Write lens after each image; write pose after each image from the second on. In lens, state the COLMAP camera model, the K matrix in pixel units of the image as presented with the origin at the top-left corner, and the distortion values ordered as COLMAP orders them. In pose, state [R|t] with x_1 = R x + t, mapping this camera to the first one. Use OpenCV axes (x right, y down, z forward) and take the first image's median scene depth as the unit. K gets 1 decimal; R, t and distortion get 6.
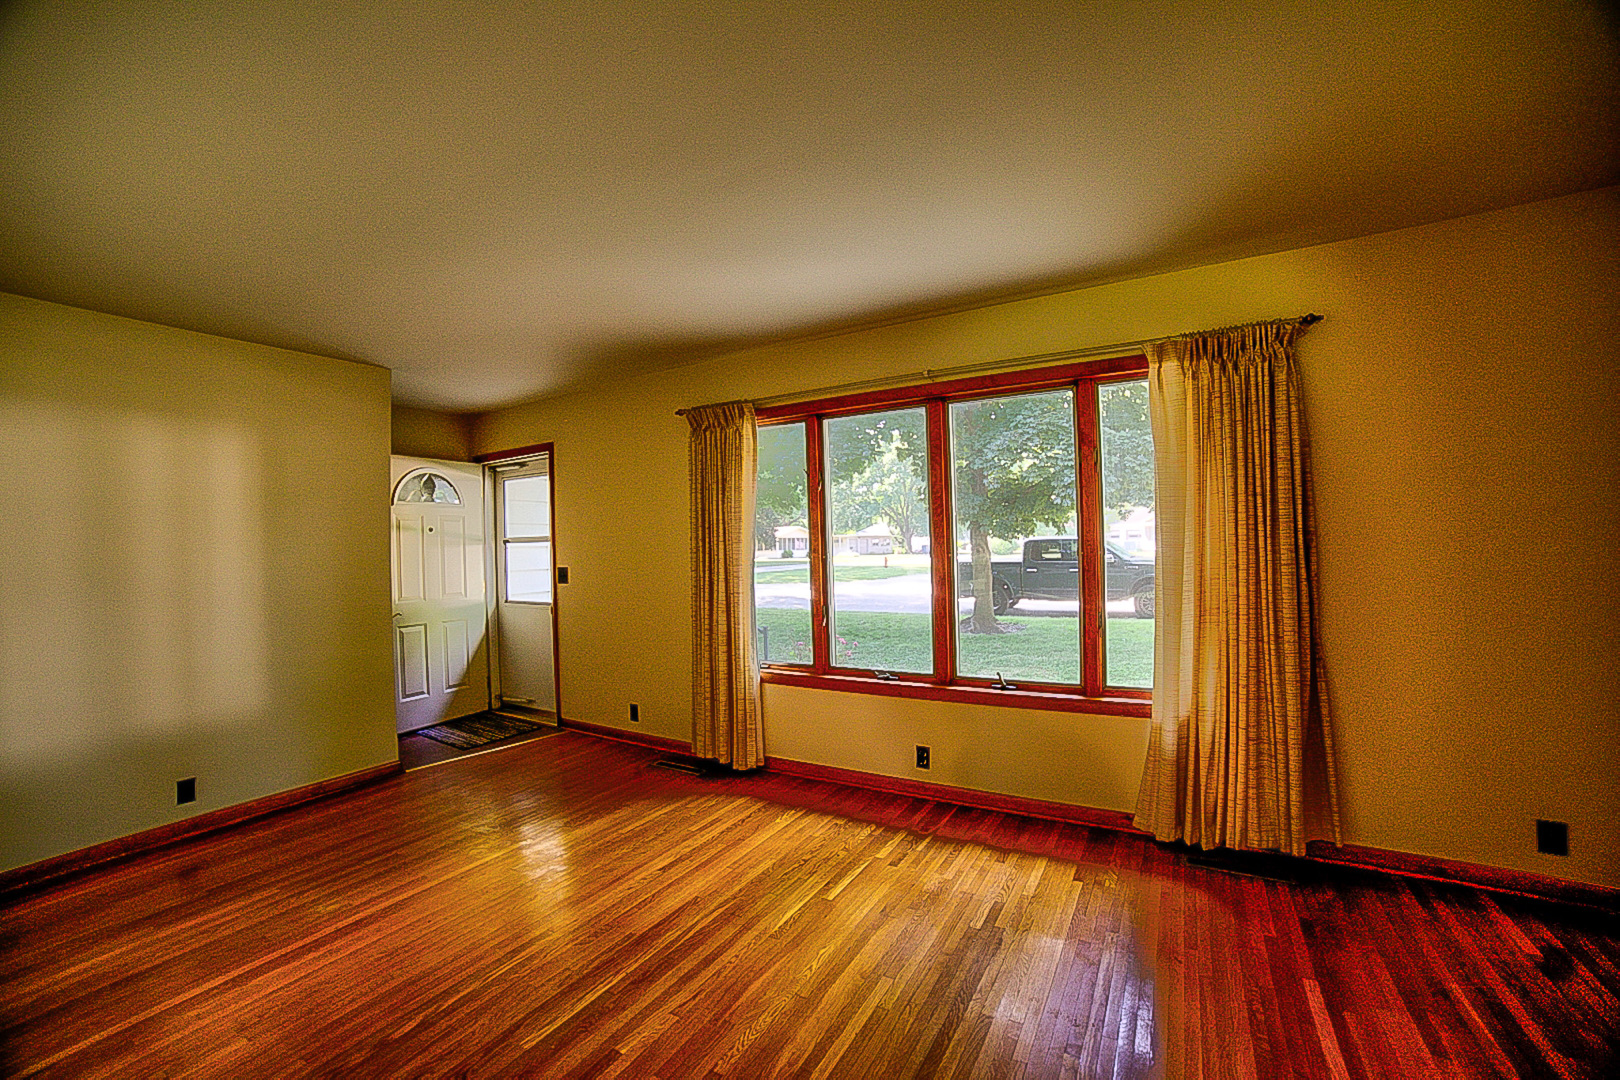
lens RADIAL K [[657.9, 0, 784.9], [0, 657.9, 546.0], [0, 0, 1]] dist [-0.106745, 0.034019]
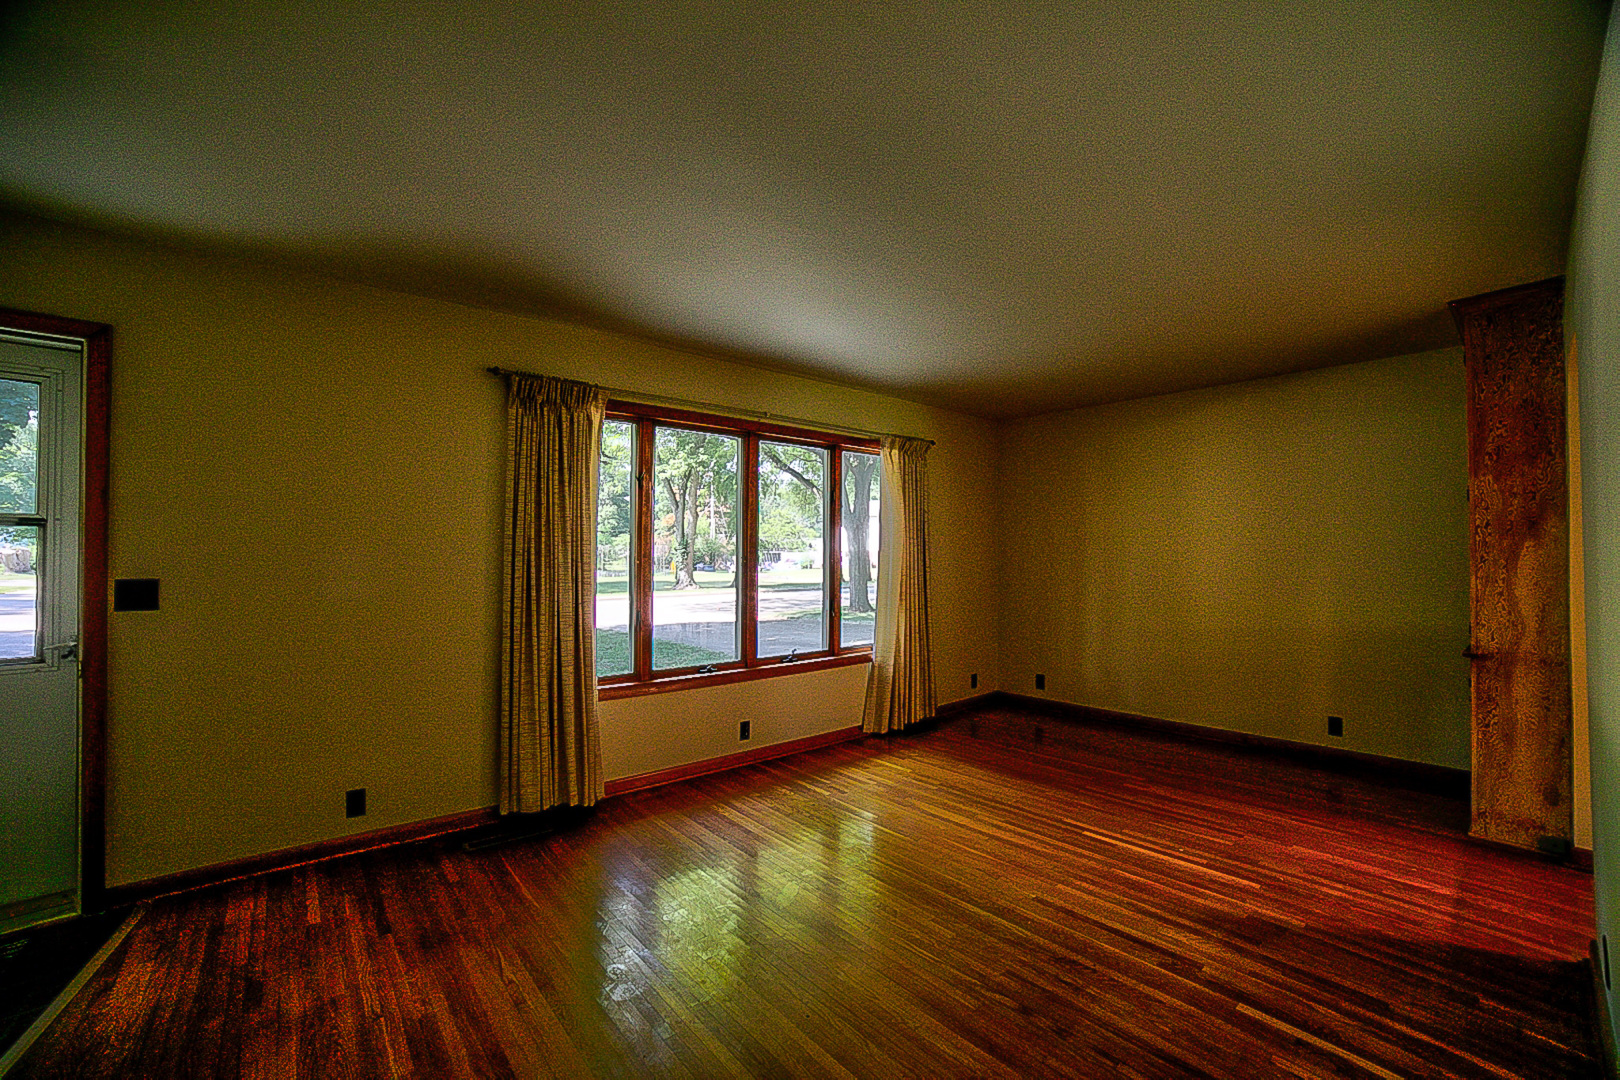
lens RADIAL K [[647.6, 0, 825.6], [0, 647.6, 547.6], [0, 0, 1]] dist [-0.042128, 0.000296]
pose [[0.322896, 0.034278, 0.945814, -0.894058], [-0.003111, 0.999377, -0.035157, 0.031998], [-0.946429, 0.008409, 0.322801, 0.484544]]
